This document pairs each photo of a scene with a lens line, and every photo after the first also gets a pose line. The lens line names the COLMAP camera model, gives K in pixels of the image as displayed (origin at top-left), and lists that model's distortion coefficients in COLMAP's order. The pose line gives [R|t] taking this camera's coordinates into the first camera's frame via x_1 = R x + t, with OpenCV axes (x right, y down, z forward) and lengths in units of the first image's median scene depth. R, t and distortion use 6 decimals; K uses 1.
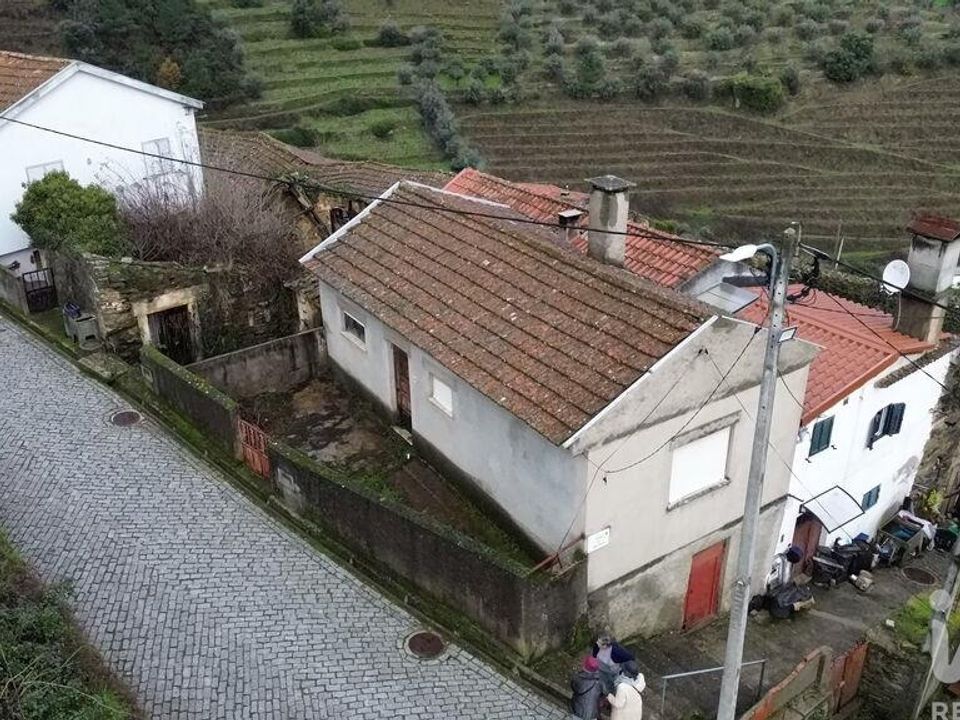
lens RADIAL K [[888.3, 0, 478.1], [0, 888.3, 357.5], [0, 0, 1]] dist [0.104030, -0.149570]
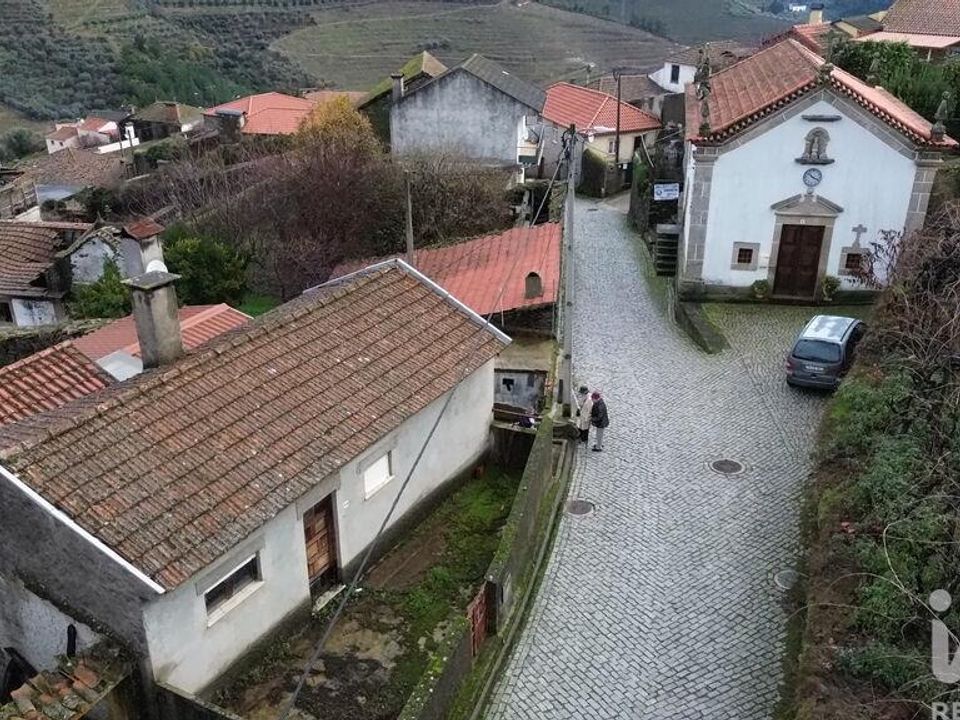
lens RADIAL K [[896.8, 0, 485.3], [0, 896.8, 361.5], [0, 0, 1]] dist [0.061039, -0.106341]
pose [[-0.435680, -0.373830, 0.818800, -0.820268], [0.402359, 0.732843, 0.548679, -0.521320], [-0.805165, 0.568500, -0.168871, 0.961014]]
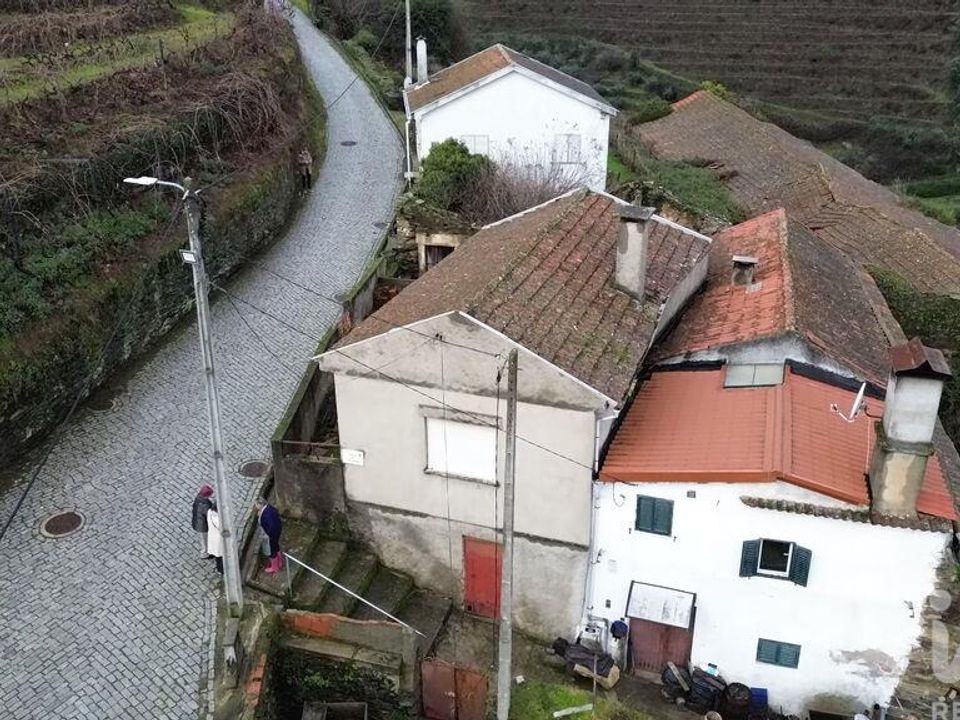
lens RADIAL K [[888.3, 0, 478.1], [0, 888.3, 357.5], [0, 0, 1]] dist [0.104030, -0.149570]
pose [[0.596507, 0.333315, -0.730123, 0.828640], [-0.356523, 0.925053, 0.131026, -0.109713], [0.719076, 0.182148, 0.670636, 0.211169]]
